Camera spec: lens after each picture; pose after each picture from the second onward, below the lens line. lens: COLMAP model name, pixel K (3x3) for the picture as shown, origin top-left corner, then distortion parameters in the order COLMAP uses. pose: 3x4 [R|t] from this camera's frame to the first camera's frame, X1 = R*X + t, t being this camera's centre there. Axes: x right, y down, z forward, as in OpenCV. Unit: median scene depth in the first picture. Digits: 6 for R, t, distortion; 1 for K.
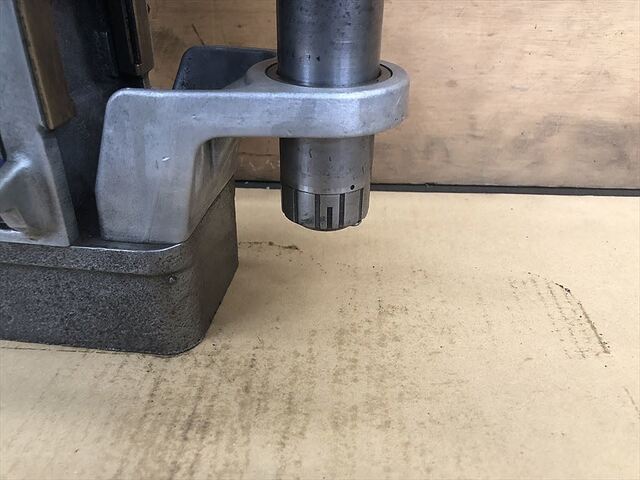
lens RADIAL K [[529.3, 0, 323.4], [0, 529.3, 238.3], [0, 0, 1]] dist [0.009734, -0.016974]
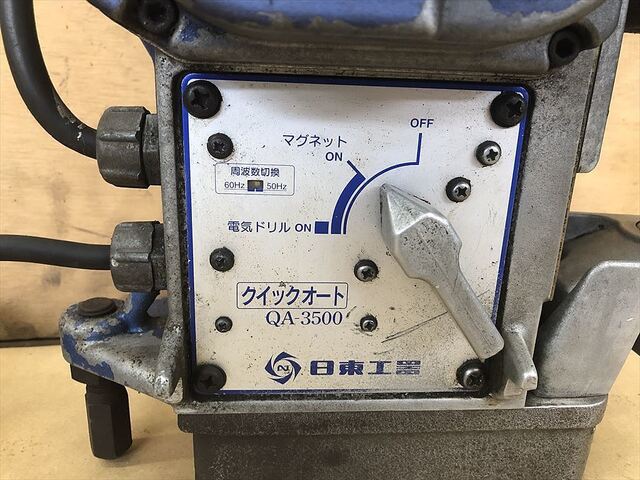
lens RADIAL K [[529.3, 0, 315.2], [0, 529.3, 238.1], [0, 0, 1]] dist [0.009734, -0.016974]
pose [[0.977703, -0.045340, 0.205040, -0.948571], [0.087176, 0.975935, -0.199879, -0.121558], [-0.191043, 0.213297, 0.958127, 0.006311]]
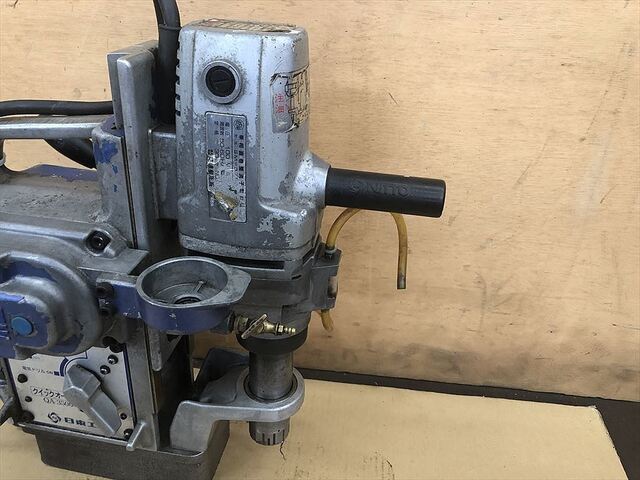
lens RADIAL K [[529.3, 0, 317.7], [0, 529.3, 237.8], [0, 0, 1]] dist [0.009734, -0.016974]
pose [[0.998279, 0.054742, -0.021033, 0.204188], [-0.055554, 0.997647, -0.040167, -0.770743], [0.018784, 0.041267, 0.998972, -1.210691]]
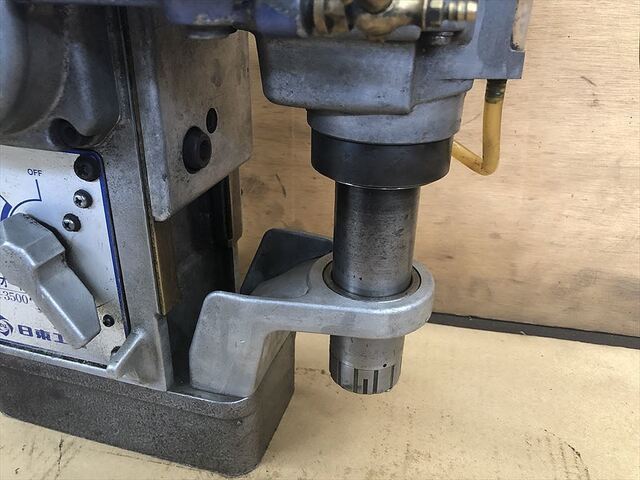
lens RADIAL K [[529.3, 0, 325.0], [0, 529.3, 240.3], [0, 0, 1]] dist [0.009734, -0.016974]
pose [[0.987998, 0.071145, -0.137107, 0.059424], [-0.081664, 0.994006, -0.072683, -0.260706], [0.131115, 0.083008, 0.987886, -0.254770]]
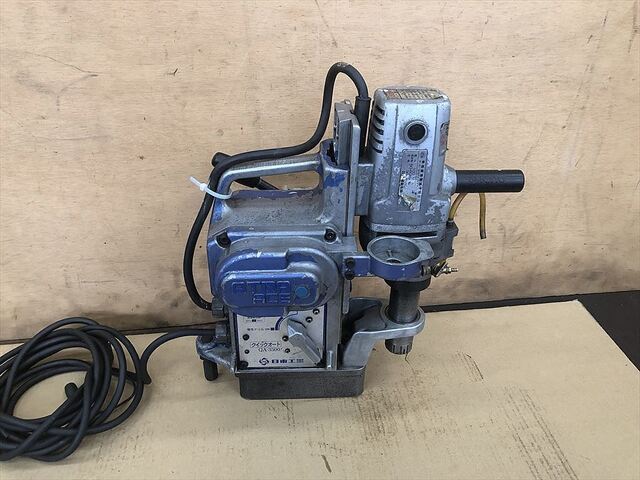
lens RADIAL K [[529.3, 0, 309.9], [0, 529.3, 240.2], [0, 0, 1]] dist [0.009734, -0.016974]
pose [[0.984928, -0.090976, 0.147106, -0.957570], [0.088636, 0.995812, 0.022401, -0.827904], [-0.148528, -0.009025, 0.988867, -2.149504]]
